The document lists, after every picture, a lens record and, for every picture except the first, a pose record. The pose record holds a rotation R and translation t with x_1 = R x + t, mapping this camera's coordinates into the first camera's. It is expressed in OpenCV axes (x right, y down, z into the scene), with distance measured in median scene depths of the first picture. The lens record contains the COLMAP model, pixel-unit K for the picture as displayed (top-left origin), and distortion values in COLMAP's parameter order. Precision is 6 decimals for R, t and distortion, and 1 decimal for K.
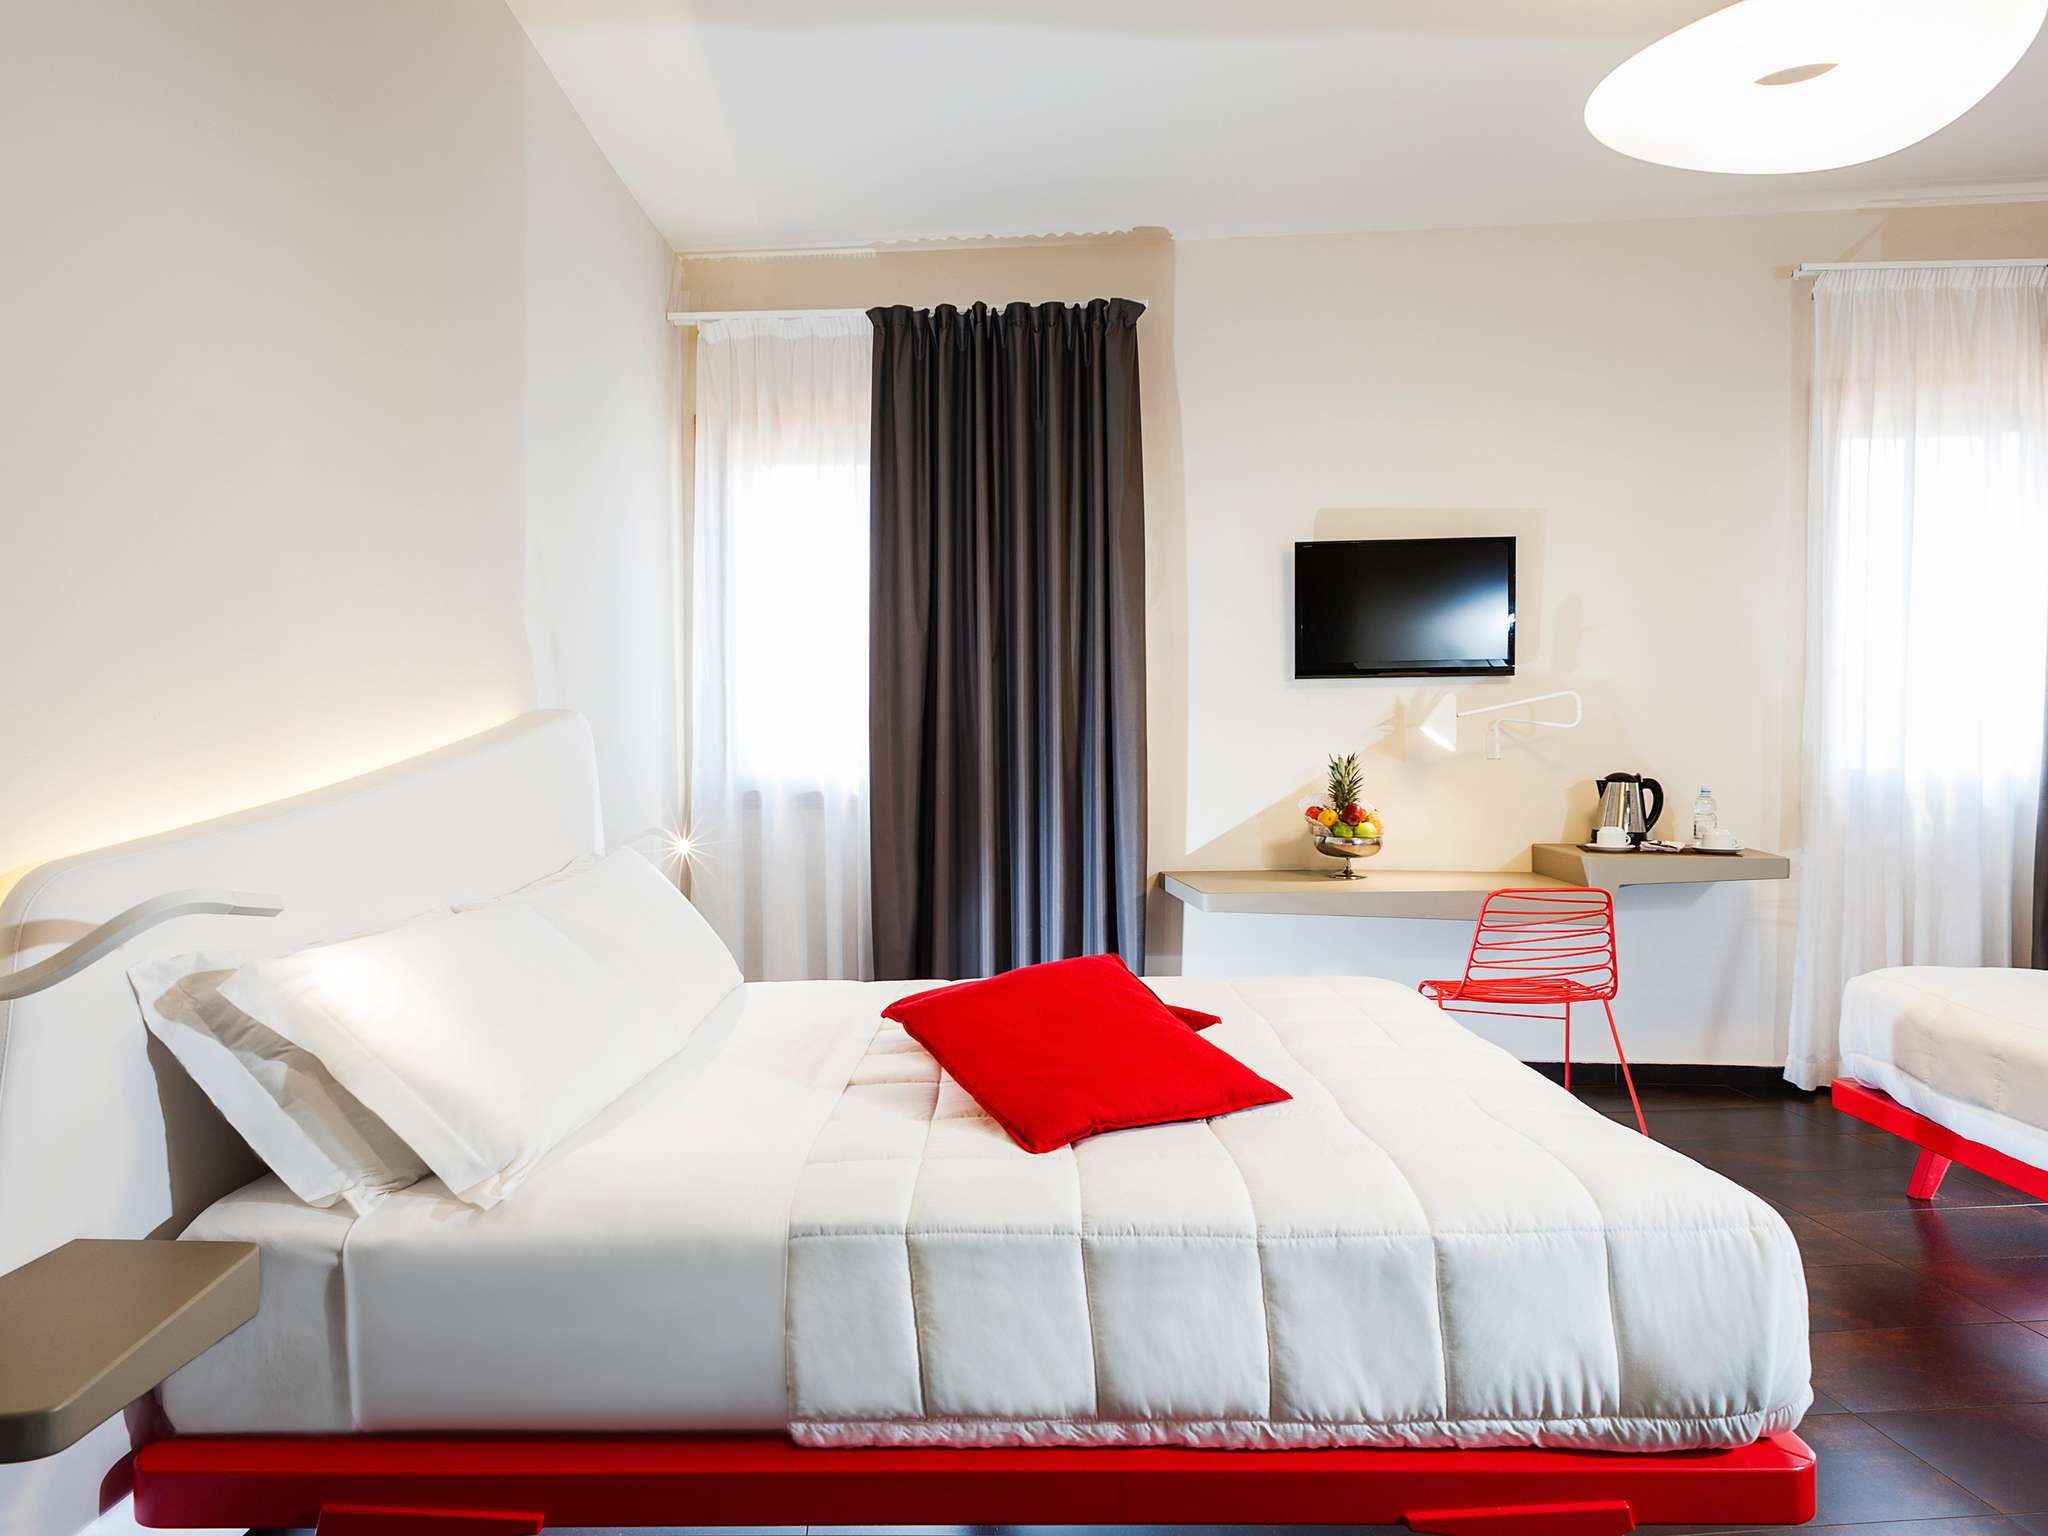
lens RADIAL K [[1199.1, 0, 1022.1], [0, 1199.1, 774.4], [0, 0, 1]] dist [0.009768, -0.000621]
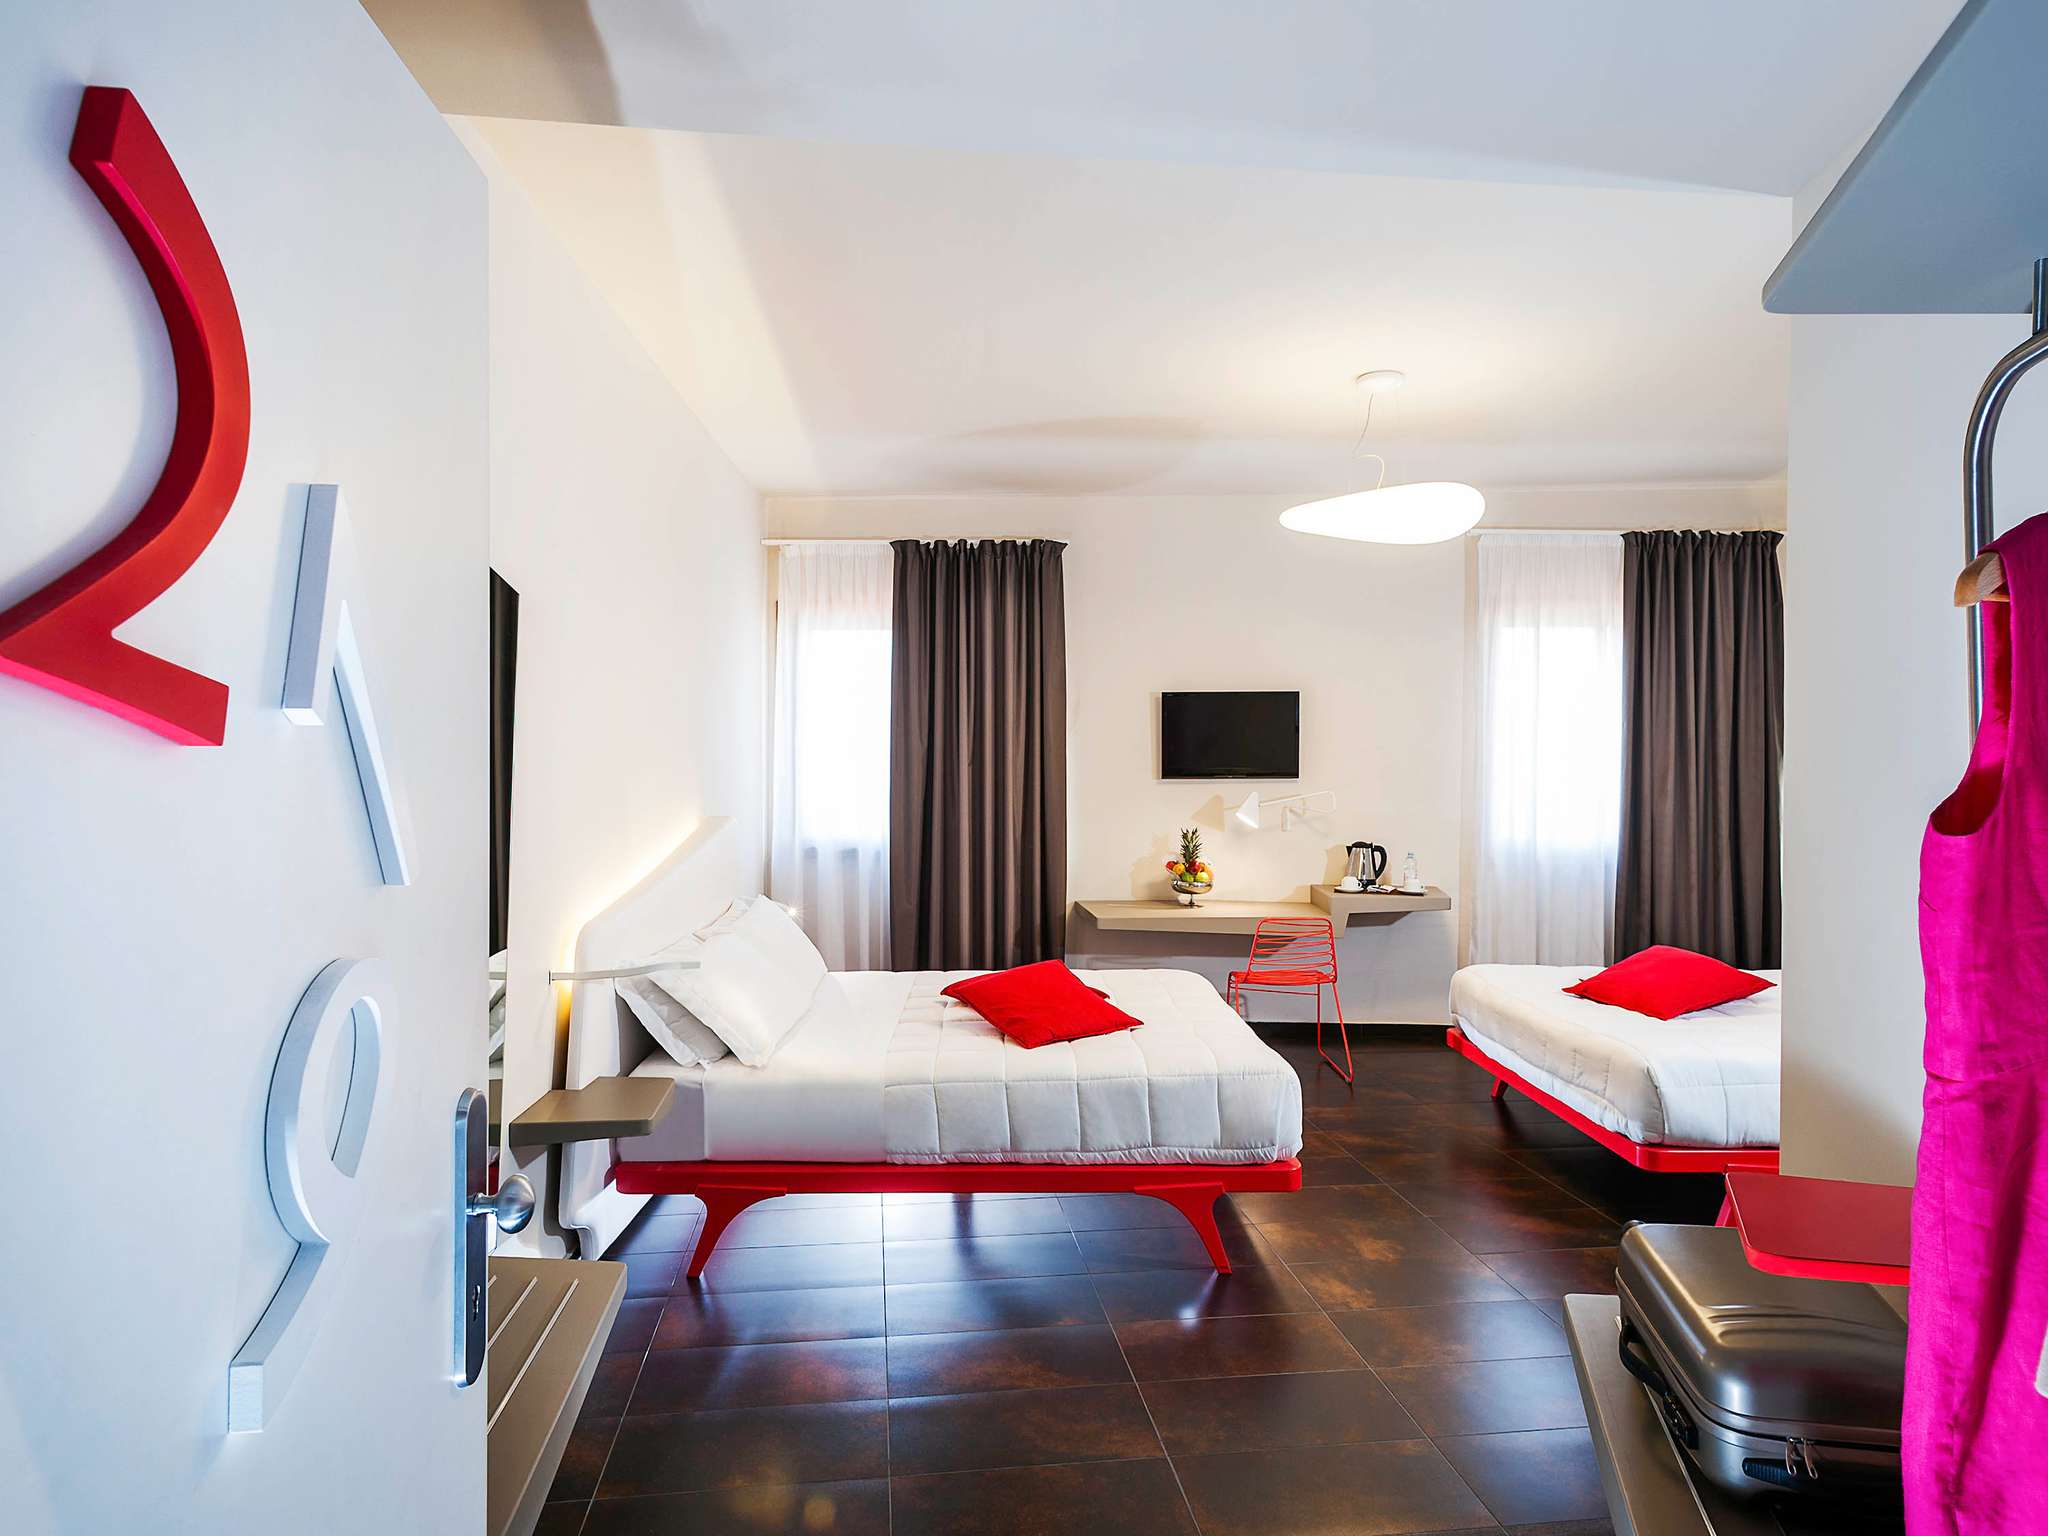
lens RADIAL K [[1068.4, 0, 1024.6], [0, 1068.4, 760.1], [0, 0, 1]] dist [-0.005025, -0.000066]
pose [[0.999483, 0.009175, 0.030808, 0.005445], [-0.008467, 0.999699, -0.023031, -0.072926], [-0.031010, 0.022759, 0.999260, -0.407383]]
